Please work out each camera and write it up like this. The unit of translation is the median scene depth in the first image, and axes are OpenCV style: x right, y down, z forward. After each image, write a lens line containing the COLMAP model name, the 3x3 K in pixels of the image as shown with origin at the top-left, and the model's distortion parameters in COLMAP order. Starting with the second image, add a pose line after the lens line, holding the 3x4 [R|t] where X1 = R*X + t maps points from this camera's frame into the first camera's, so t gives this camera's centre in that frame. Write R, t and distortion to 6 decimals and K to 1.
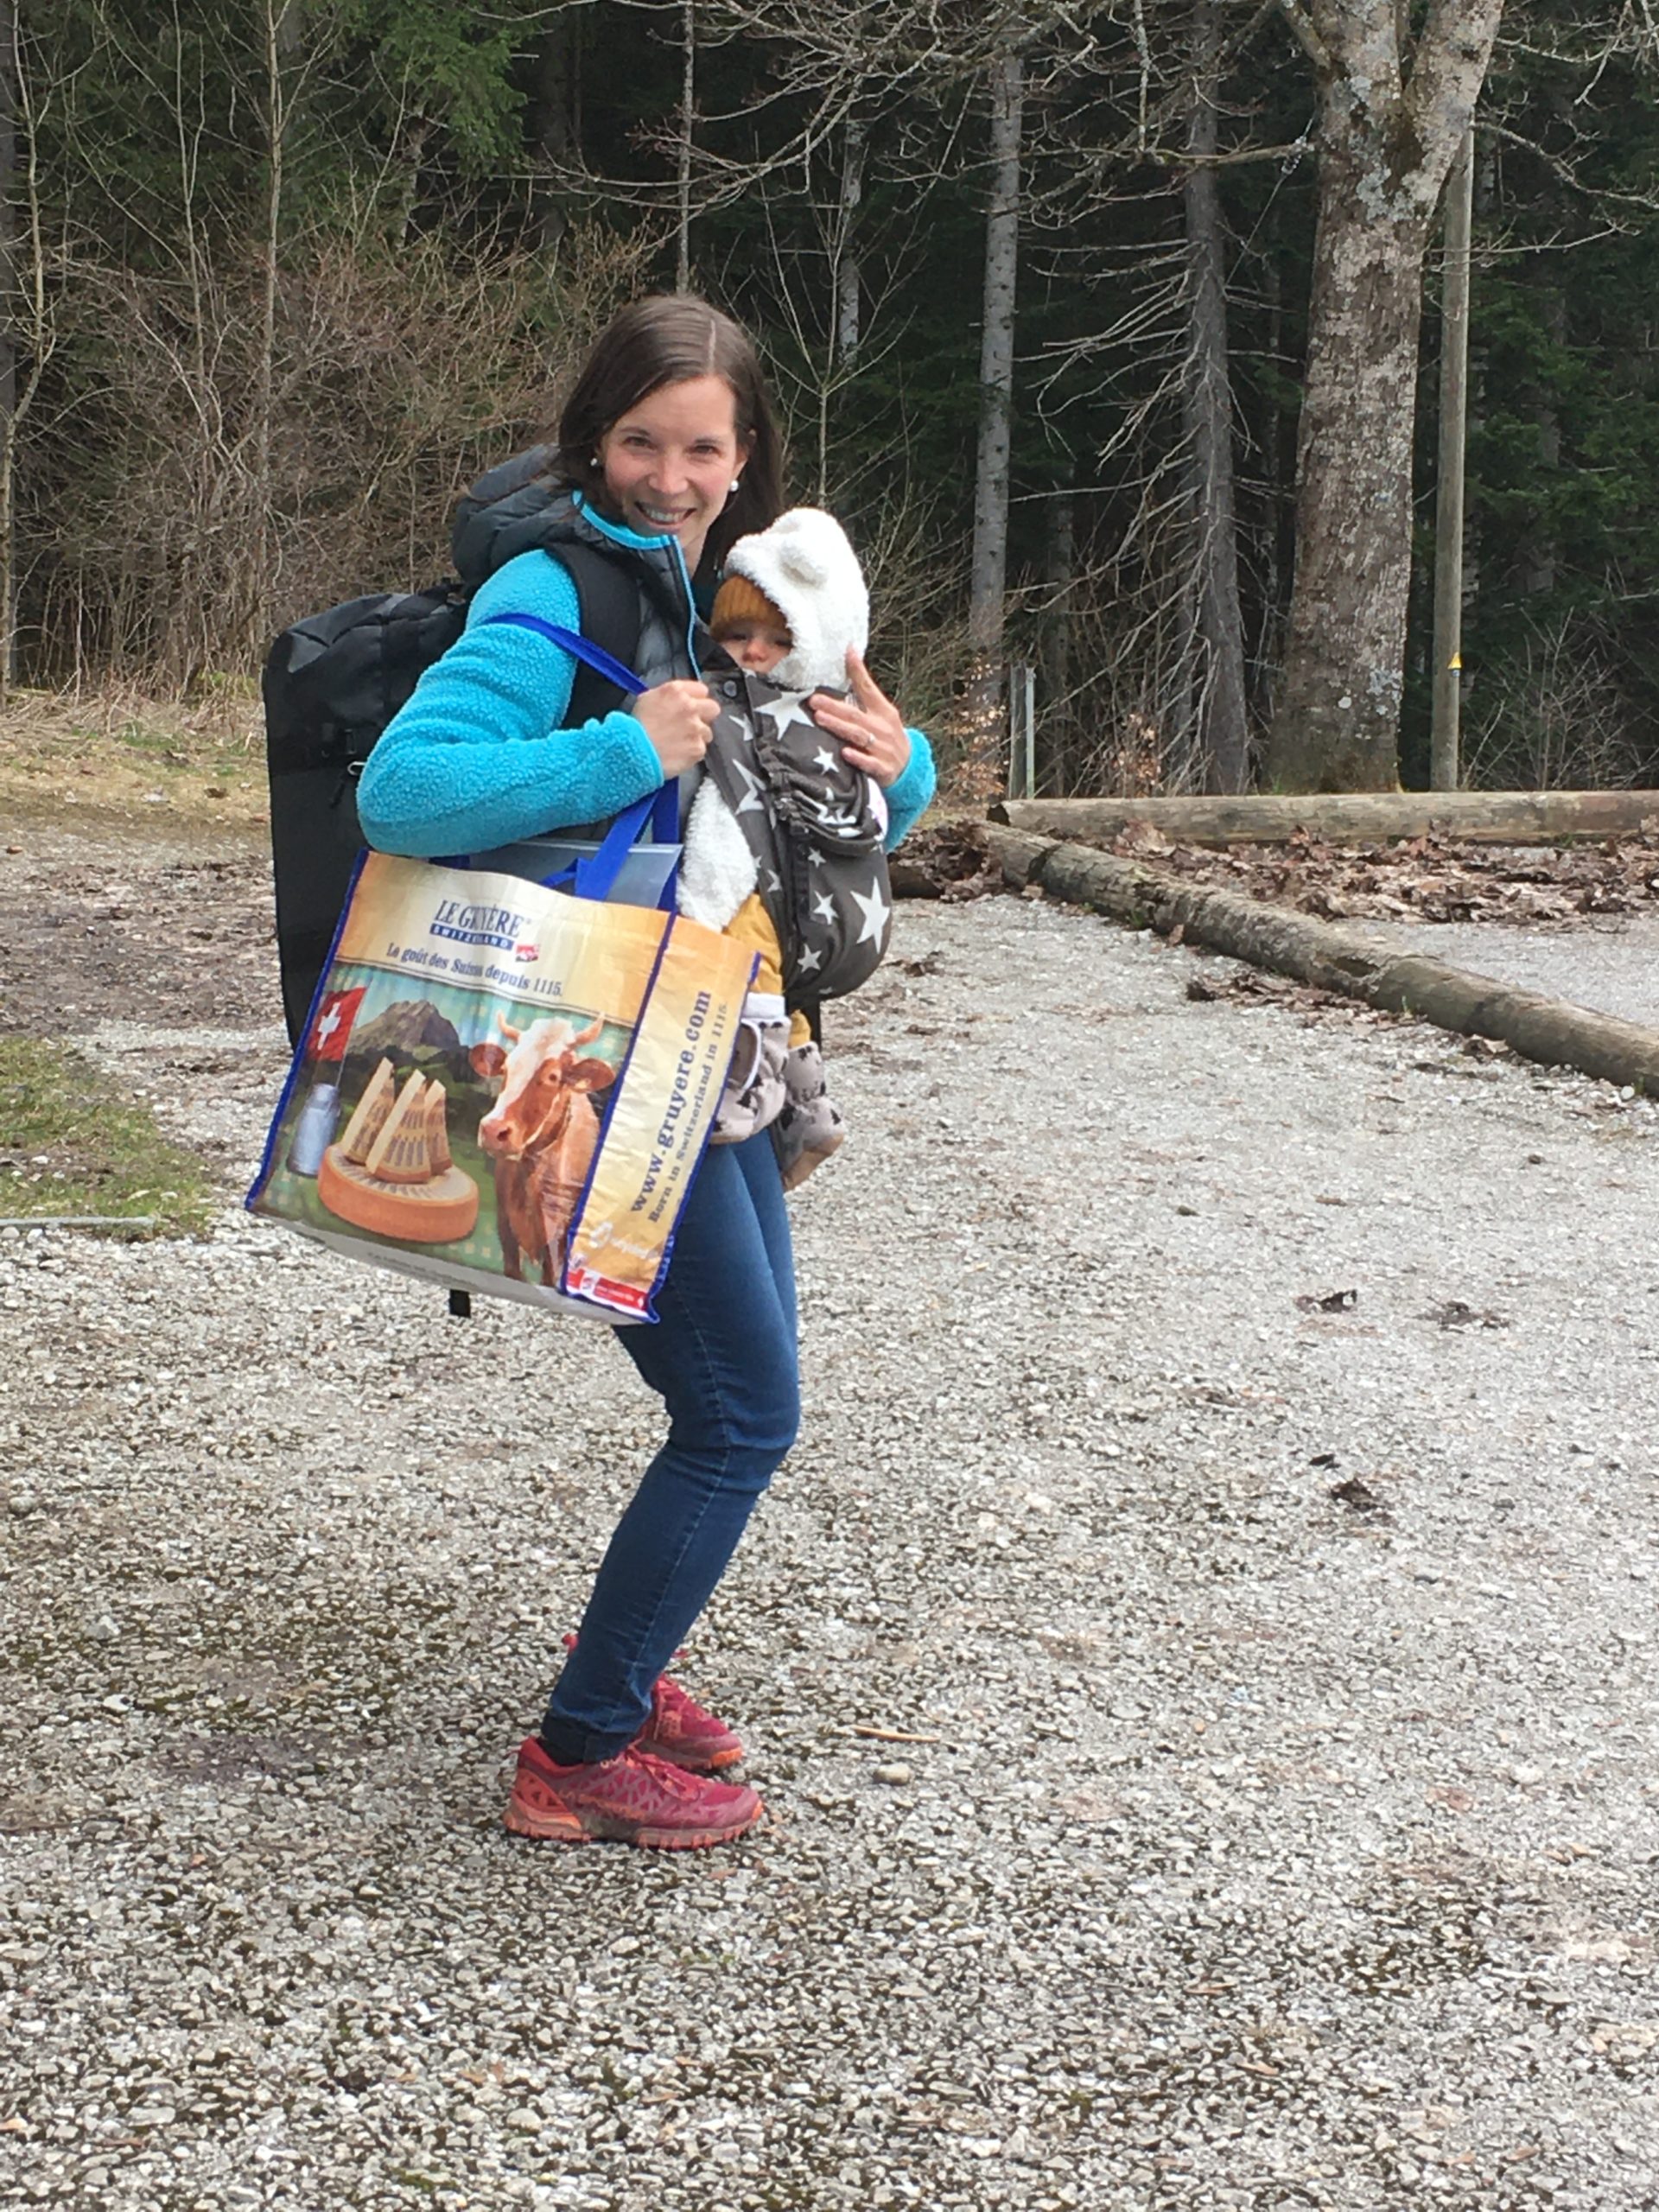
lens RADIAL K [[4157.0, 0, 836.1], [0, 4157.0, 1106.7], [0, 0, 1]] dist [0.036423, 0.000000]
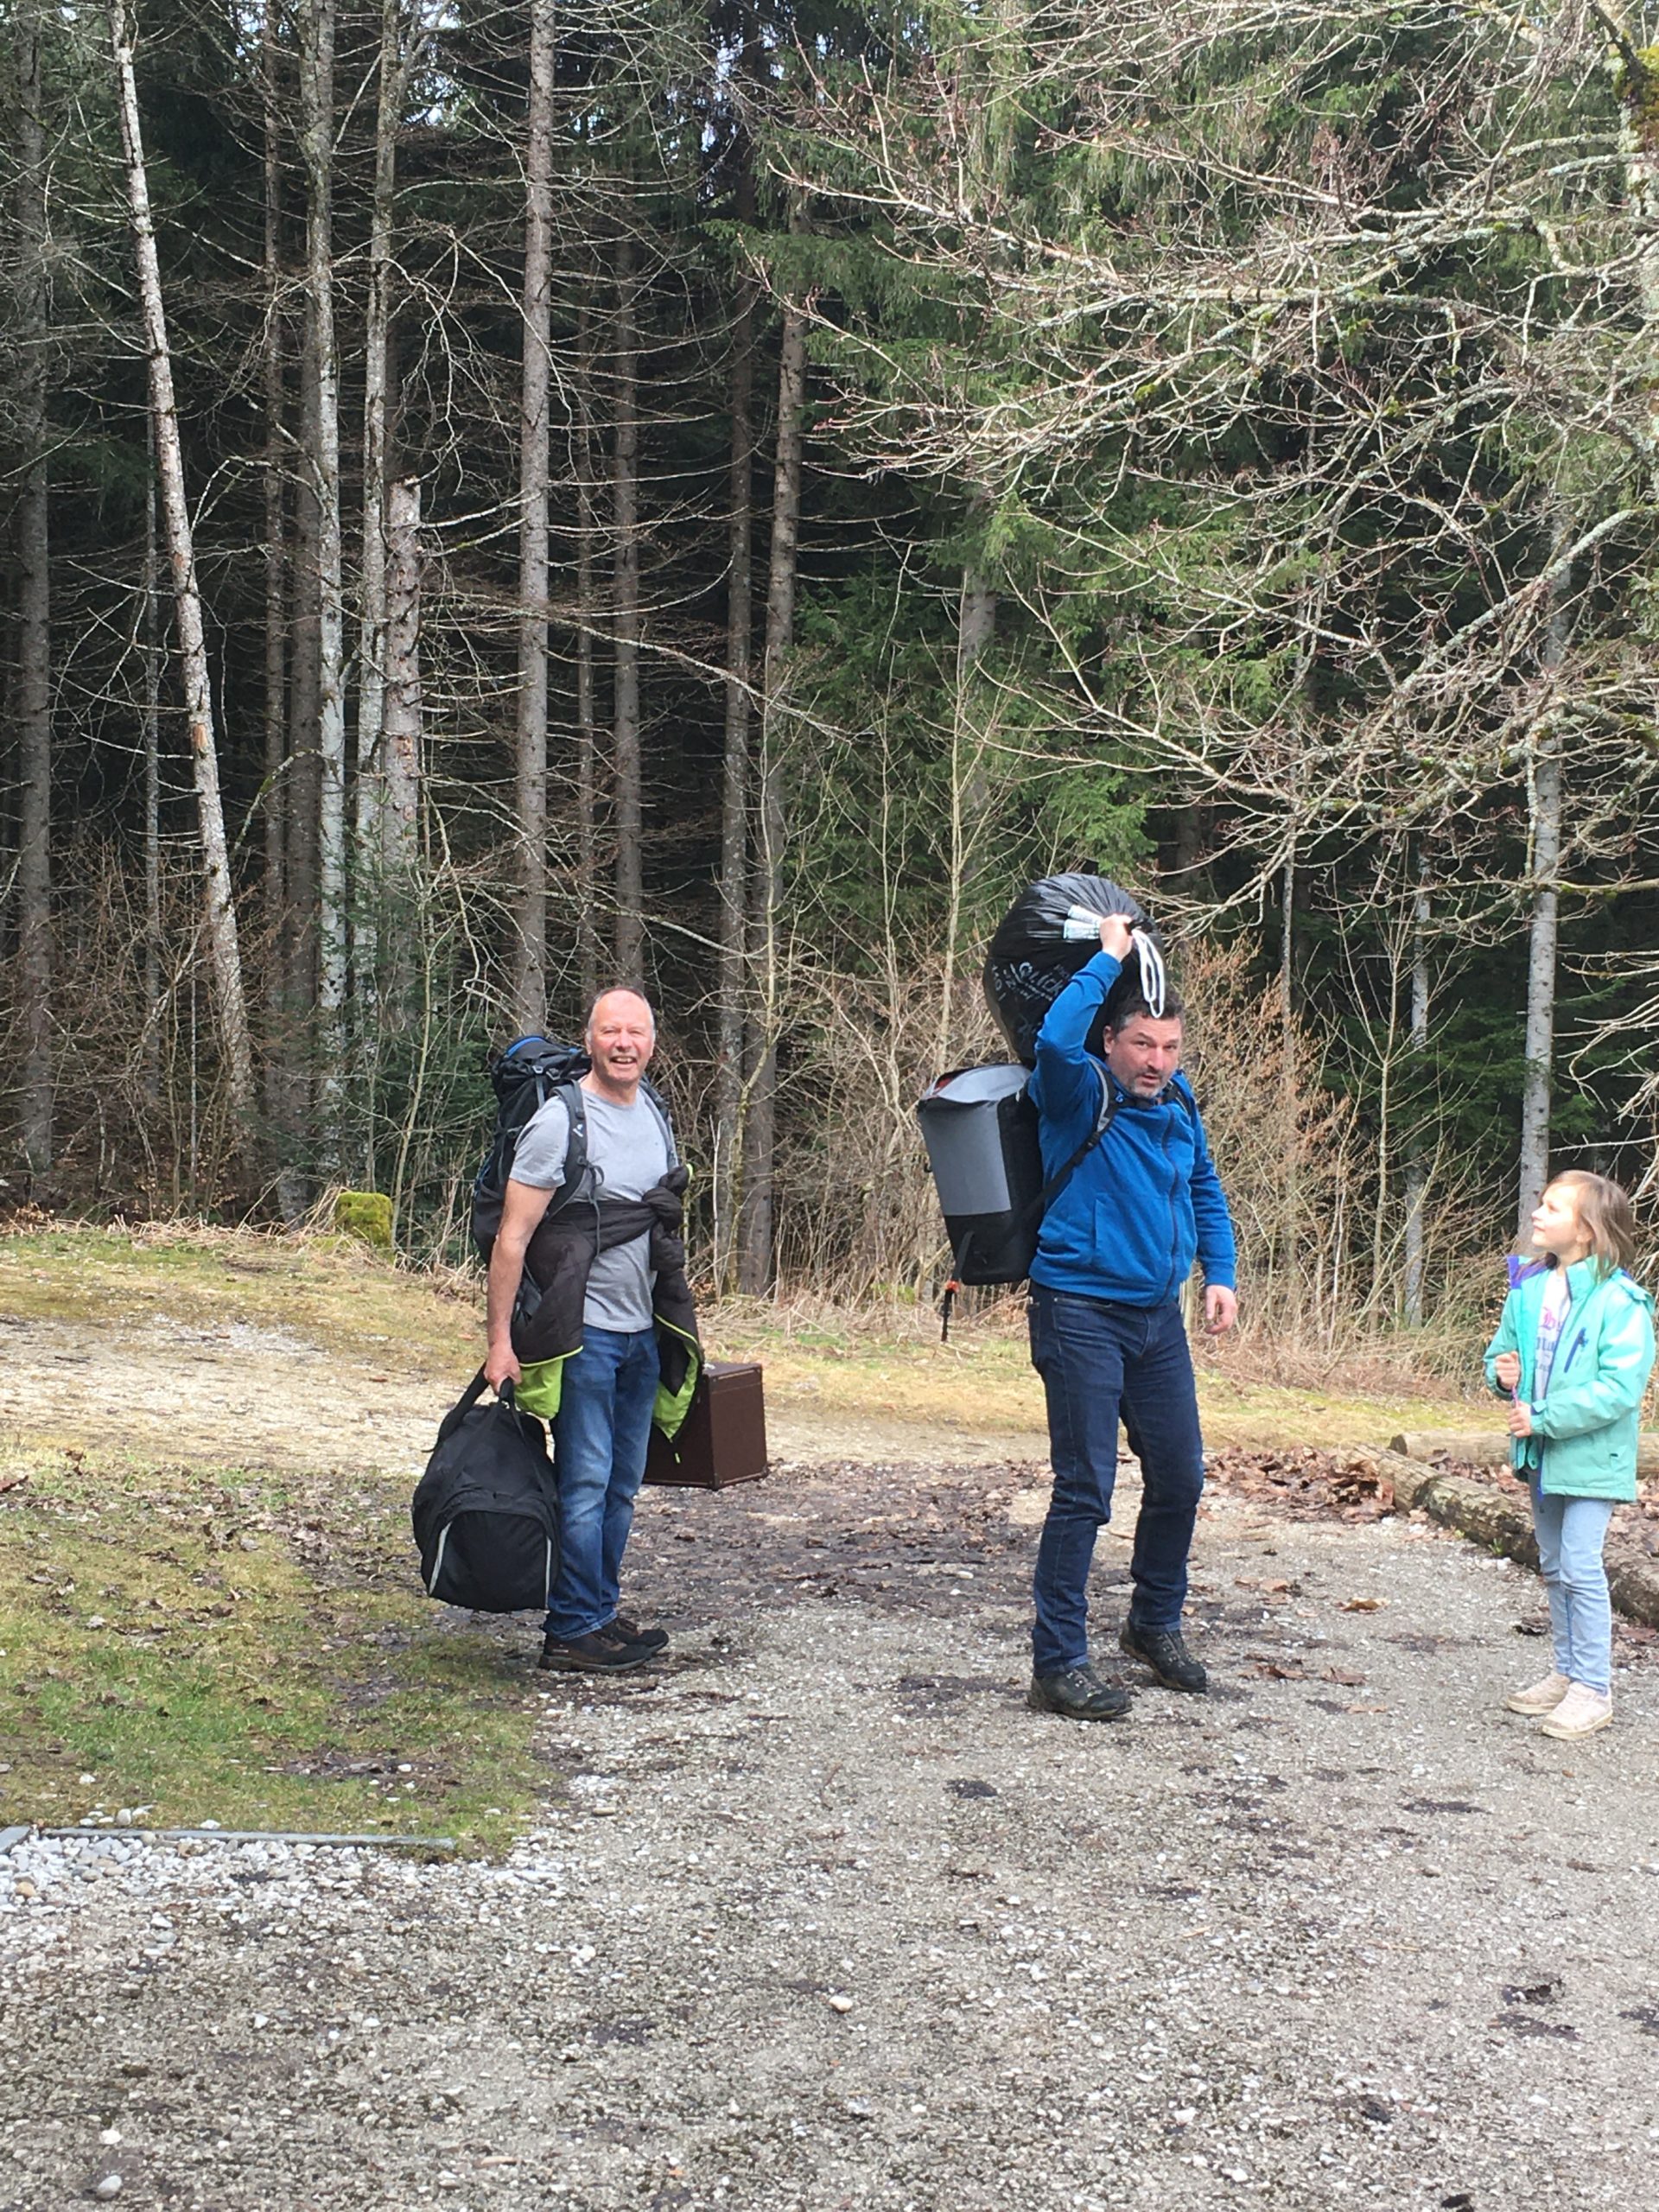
lens RADIAL K [[3200.3, 0, 824.9], [0, 3200.3, 1108.4], [0, 0, 1]] dist [0.050893, 0.000000]
pose [[0.981371, 0.005091, -0.192053, 0.051942], [-0.034642, 0.987952, -0.150831, -0.021953], [0.188972, 0.154674, 0.969724, 0.090188]]
